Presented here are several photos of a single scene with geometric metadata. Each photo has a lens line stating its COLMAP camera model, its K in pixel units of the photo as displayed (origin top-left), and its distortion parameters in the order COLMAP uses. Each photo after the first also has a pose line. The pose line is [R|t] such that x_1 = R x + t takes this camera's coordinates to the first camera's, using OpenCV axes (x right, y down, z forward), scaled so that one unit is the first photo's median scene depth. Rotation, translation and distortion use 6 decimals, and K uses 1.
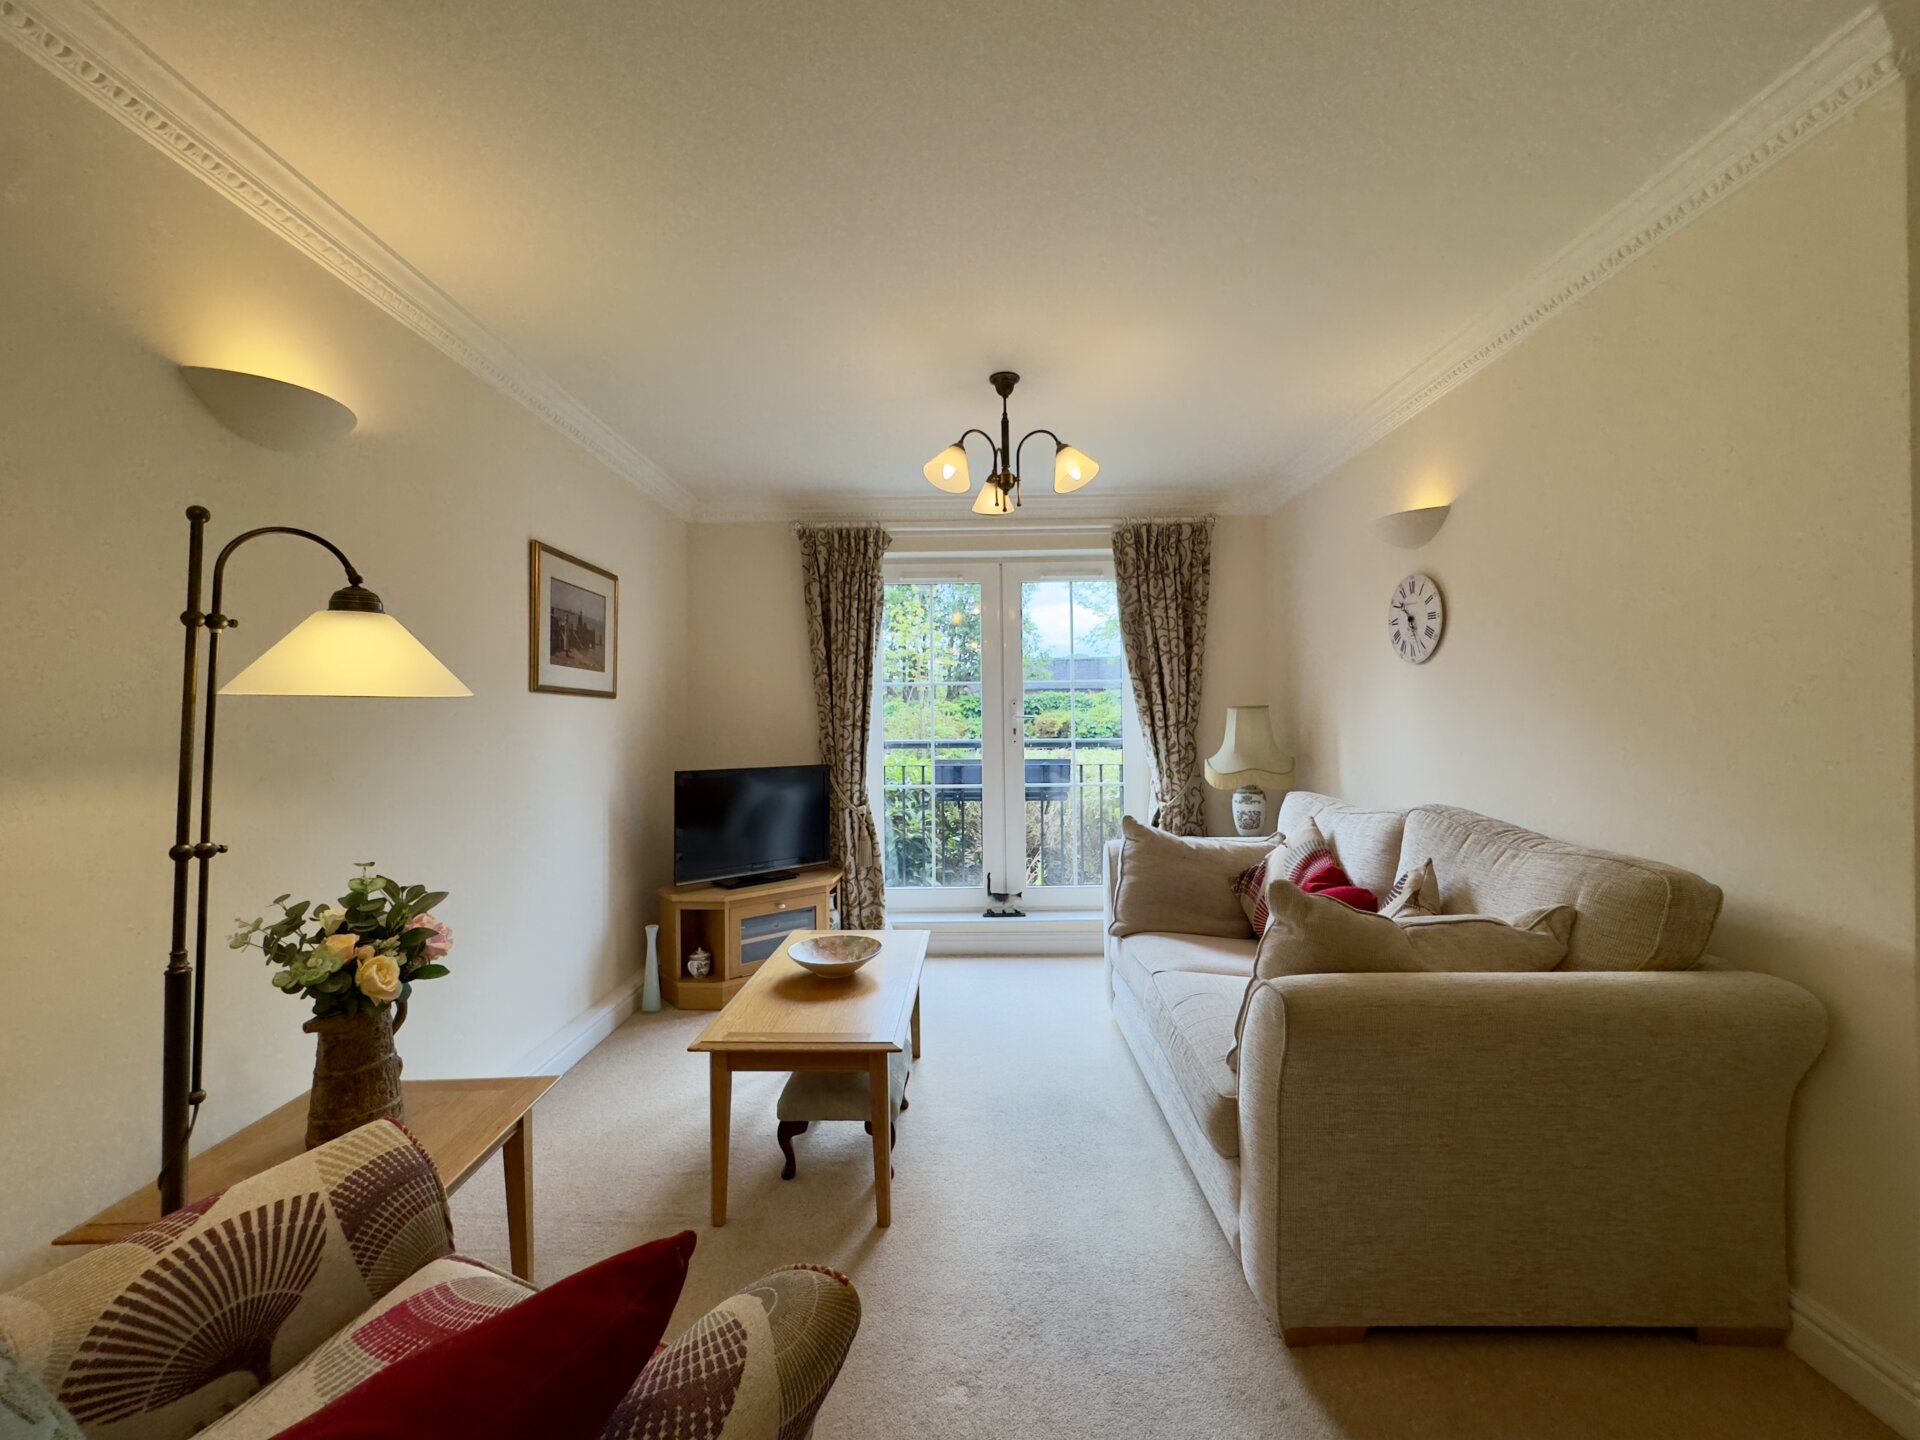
lens RADIAL K [[765.1, 0, 954.7], [0, 765.1, 718.4], [0, 0, 1]] dist [-0.002768, 0.000143]
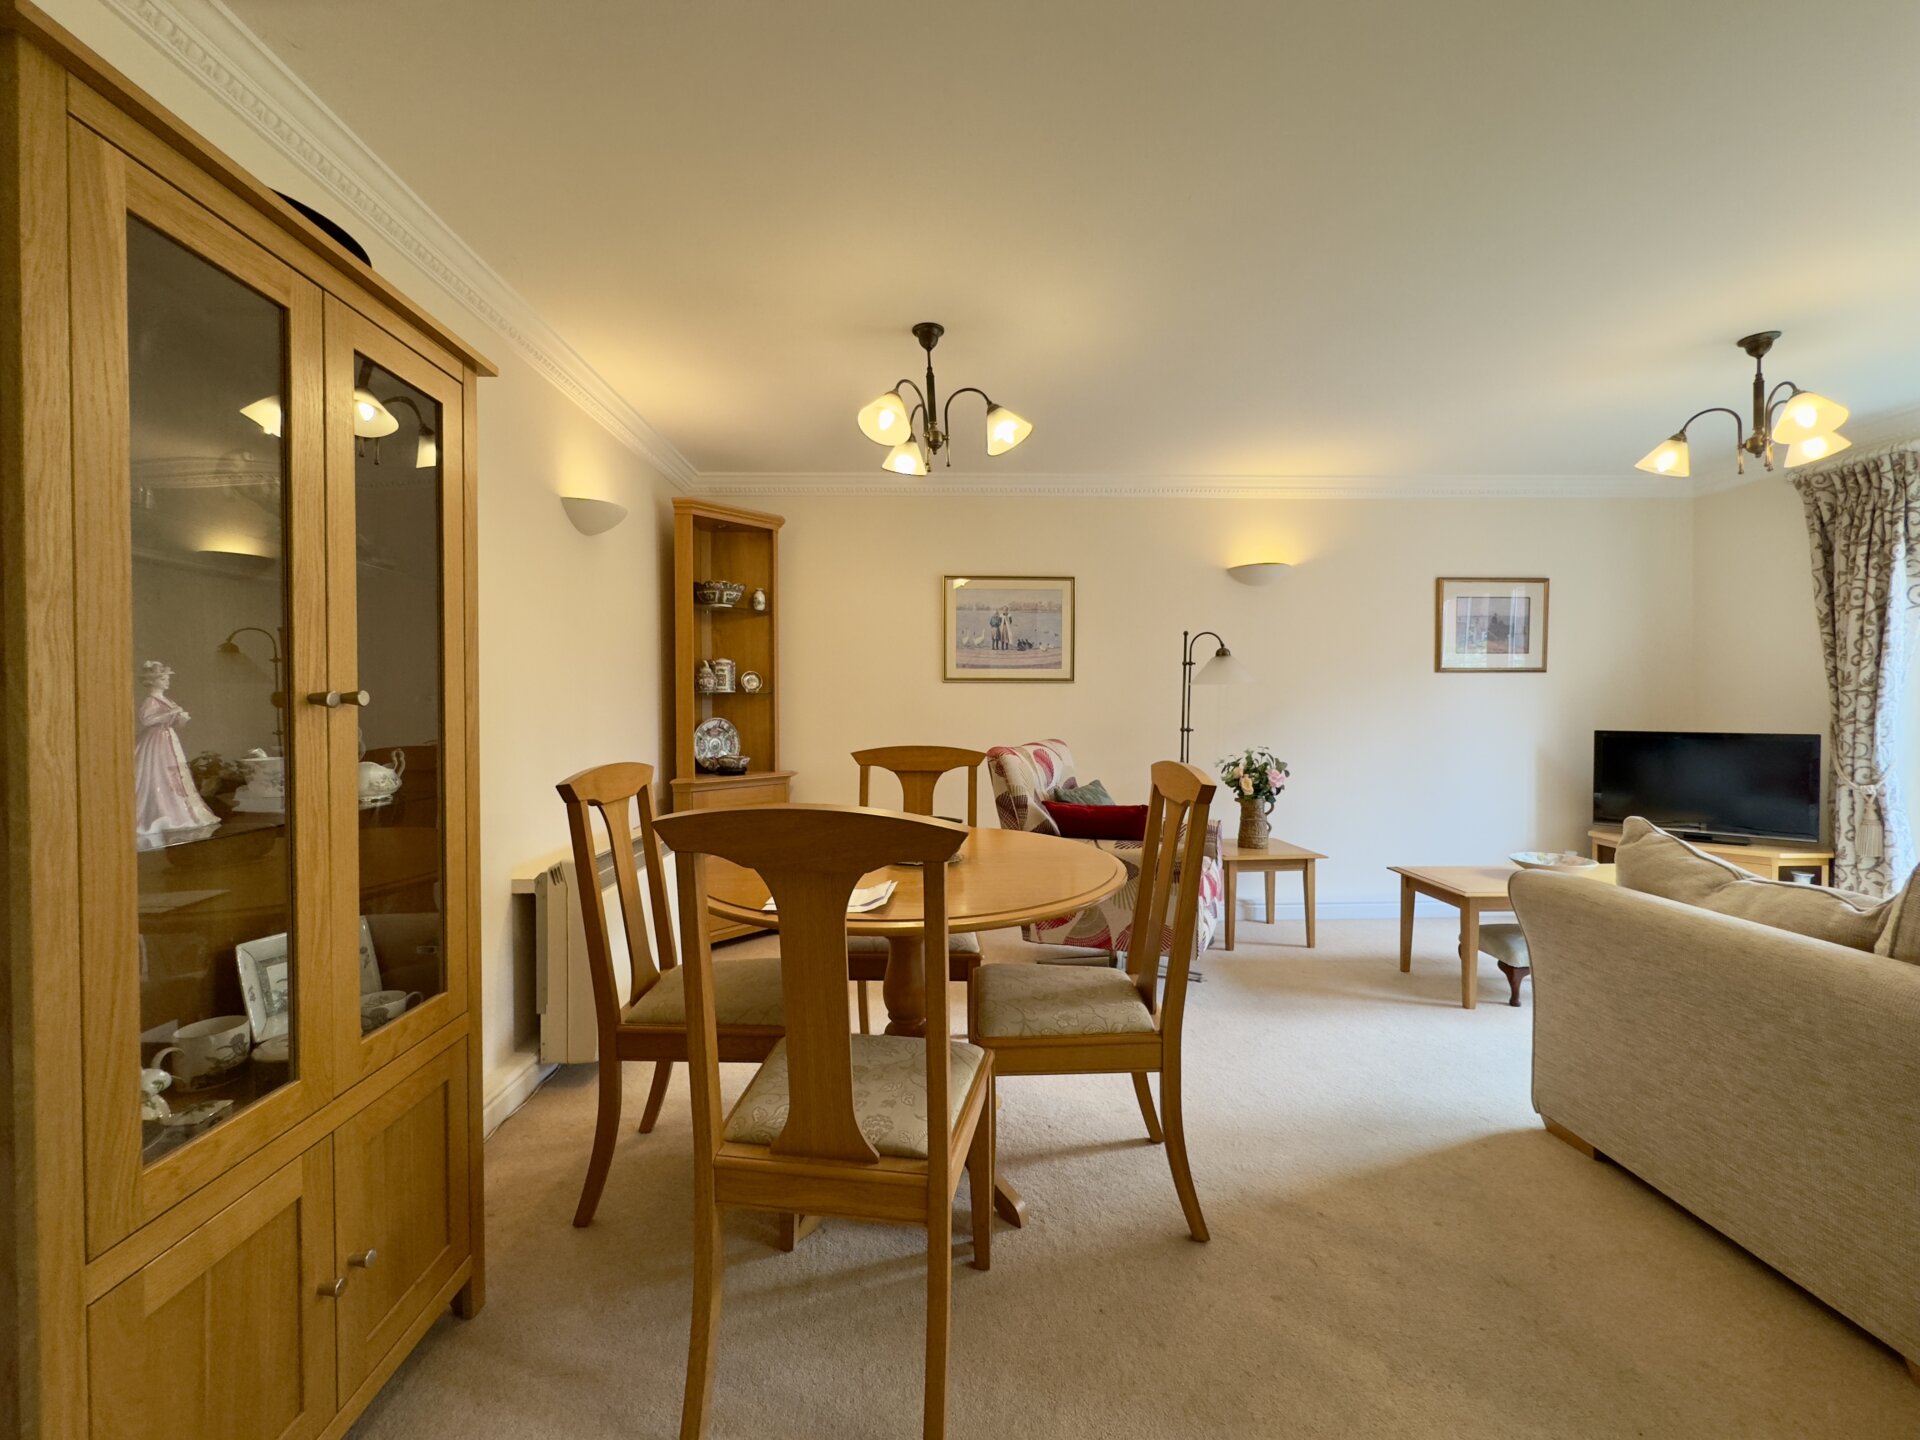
lens RADIAL K [[765.1, 0, 956.5], [0, 765.1, 717.9], [0, 0, 1]] dist [-0.002768, 0.000143]
pose [[0.040682, 0.026376, -0.998824, 0.690309], [0.013050, 0.999552, 0.026927, 0.003033], [0.999087, -0.014130, 0.040320, -0.054147]]
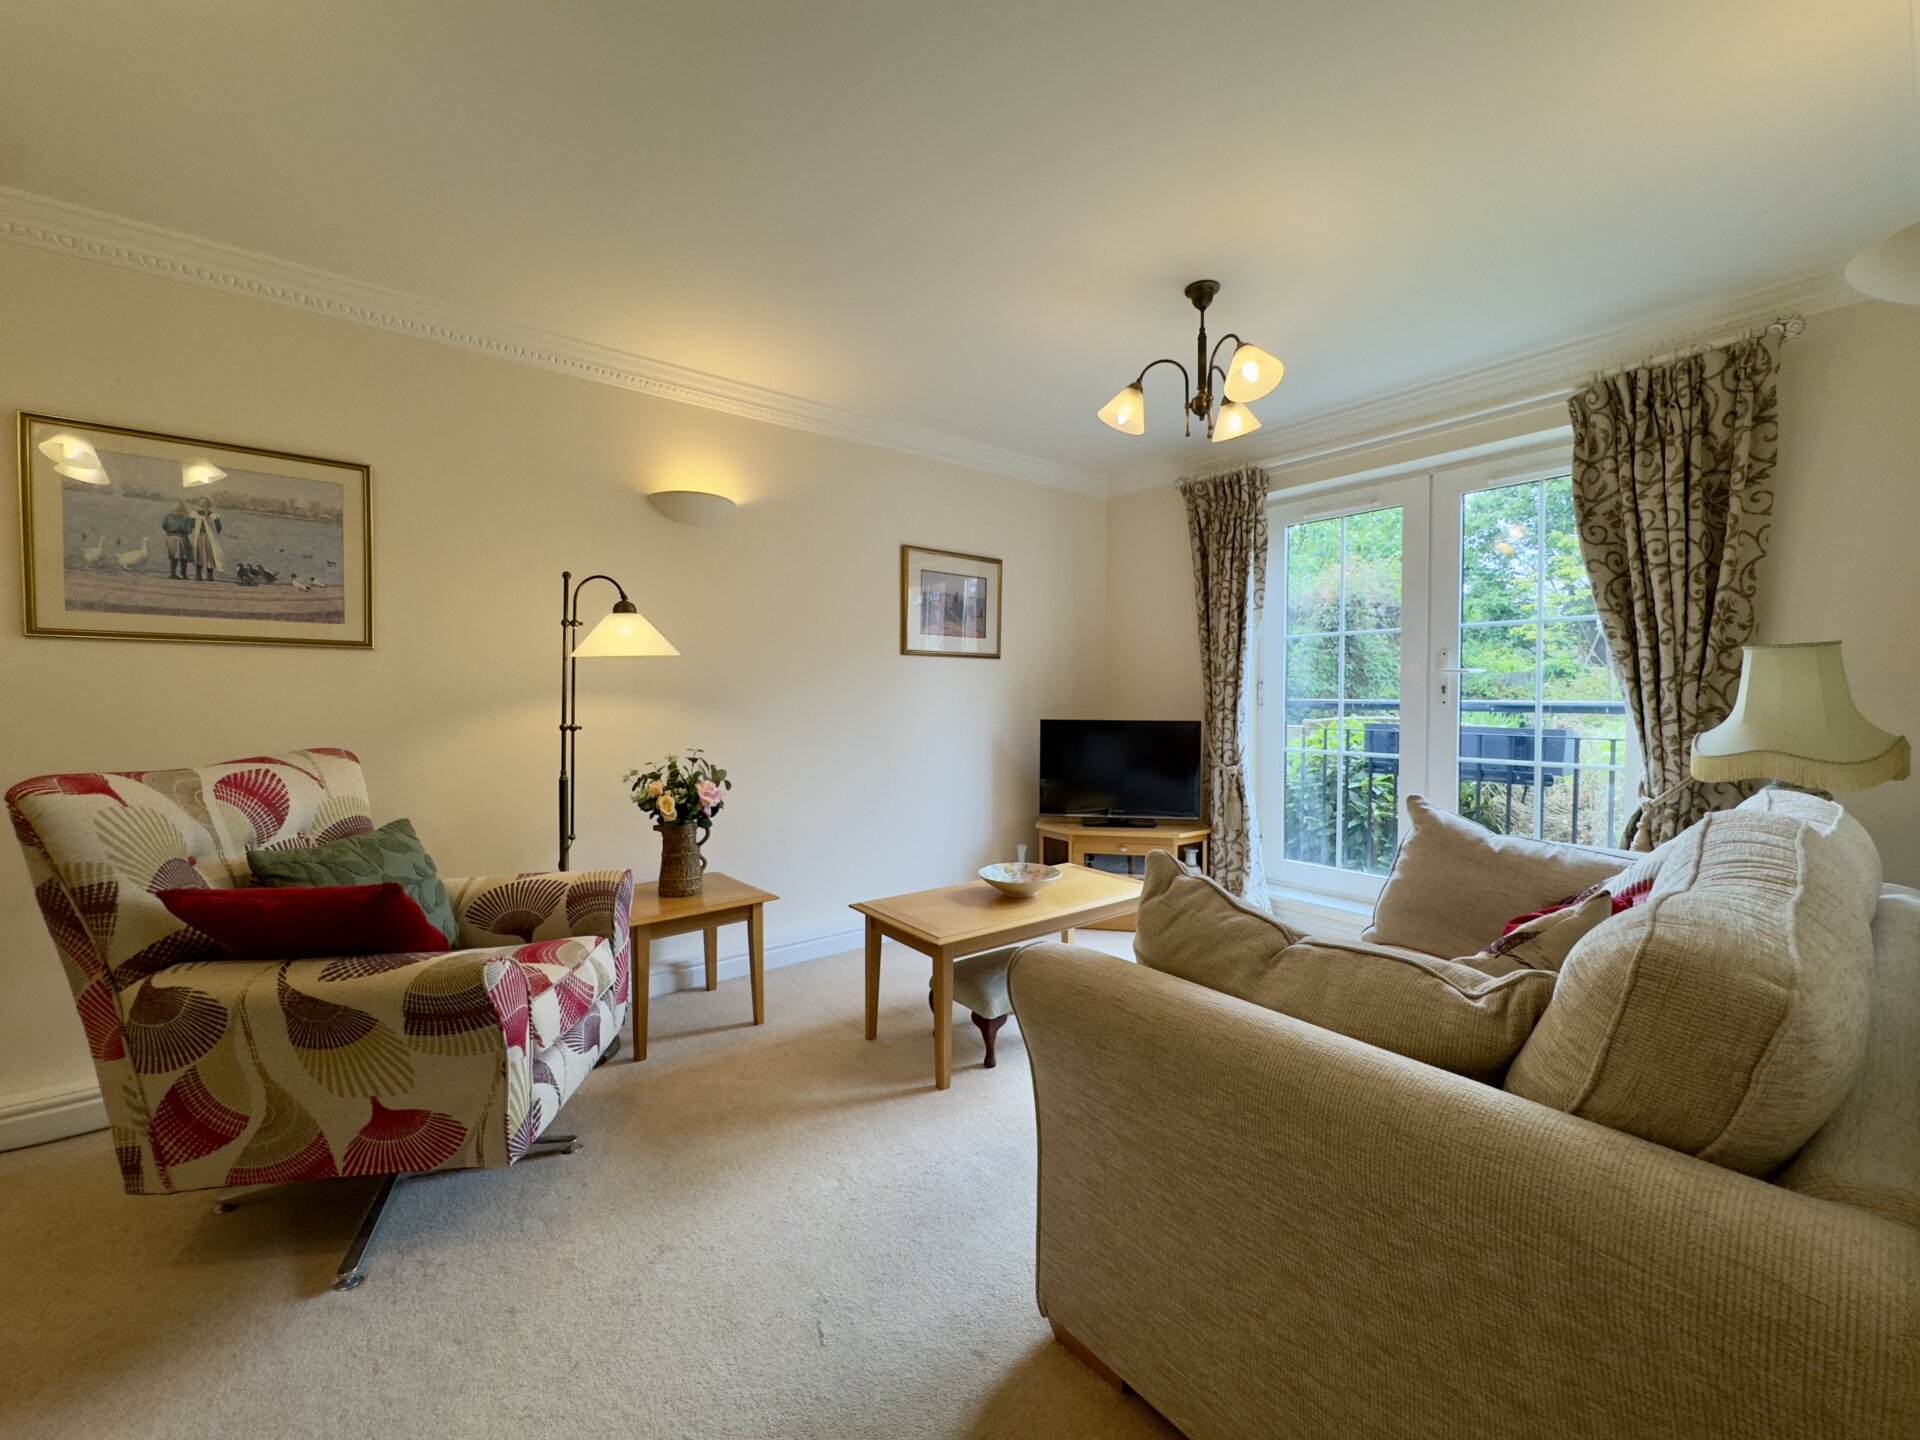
lens RADIAL K [[765.1, 0, 959.0], [0, 765.1, 717.3], [0, 0, 1]] dist [-0.002768, 0.000143]
pose [[0.627586, 0.031966, -0.777891, 0.407522], [0.000144, 0.999152, 0.041174, 0.014575], [0.778547, -0.025952, 0.627049, 0.136109]]
